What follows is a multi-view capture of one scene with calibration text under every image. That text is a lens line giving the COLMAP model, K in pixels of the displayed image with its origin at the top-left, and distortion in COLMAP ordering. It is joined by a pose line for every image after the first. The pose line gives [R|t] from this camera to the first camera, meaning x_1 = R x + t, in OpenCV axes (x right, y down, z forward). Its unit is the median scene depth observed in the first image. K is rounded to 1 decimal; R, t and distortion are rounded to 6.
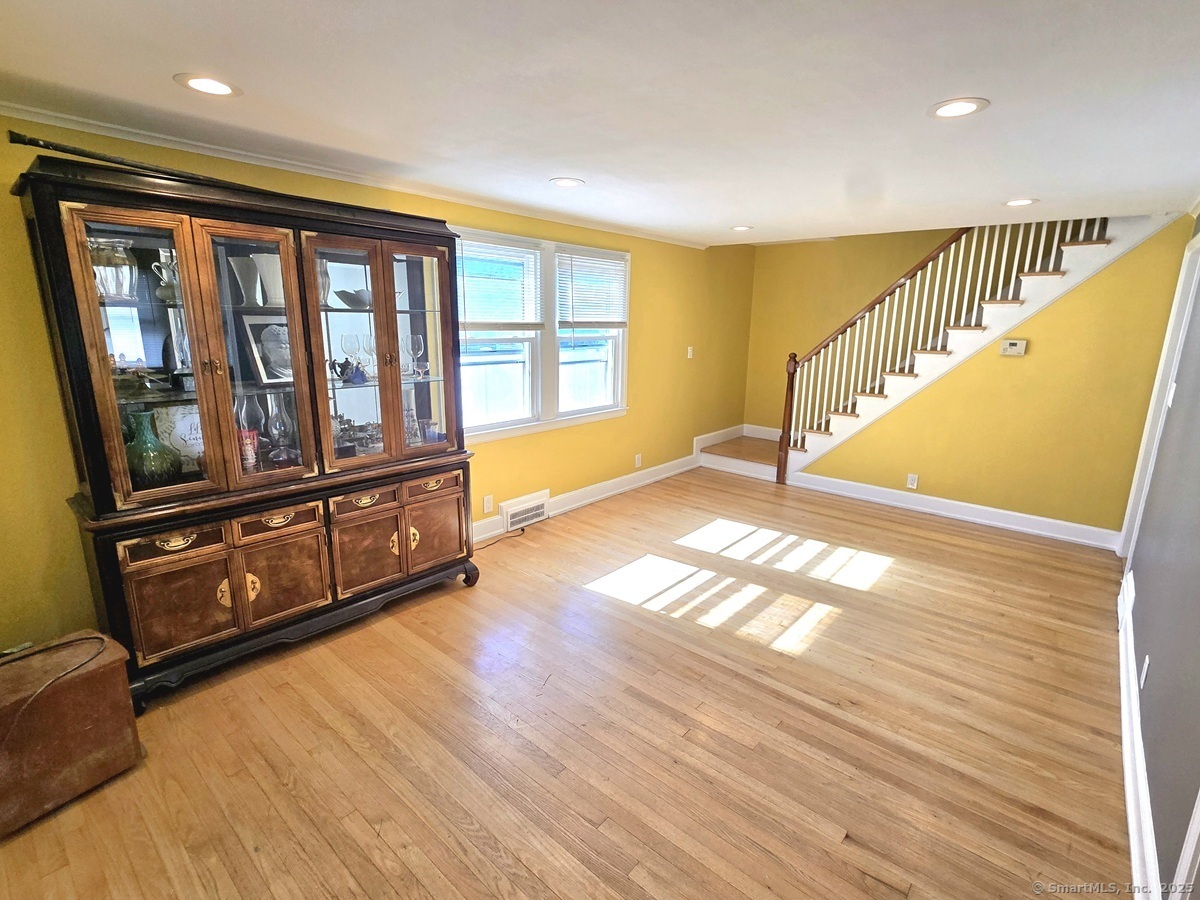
lens RADIAL K [[584.3, 0, 610.7], [0, 584.3, 450.7], [0, 0, 1]] dist [-0.003494, -0.002811]
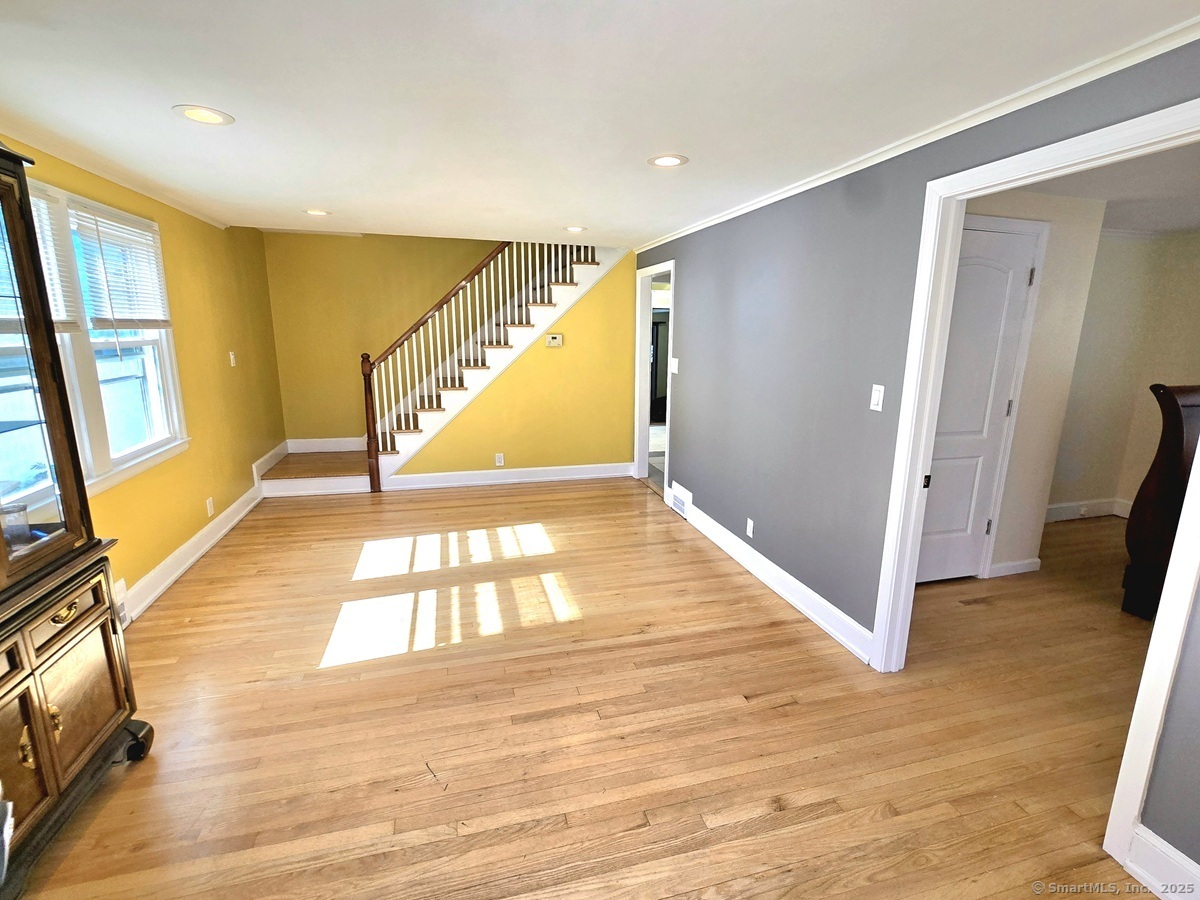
lens RADIAL K [[584.3, 0, 607.4], [0, 584.3, 455.6], [0, 0, 1]] dist [-0.003494, -0.002811]
pose [[0.534523, -0.186771, 0.824258, -0.366190], [0.181297, 0.977912, 0.104018, -0.041930], [-0.825479, 0.093835, 0.556578, 0.212612]]
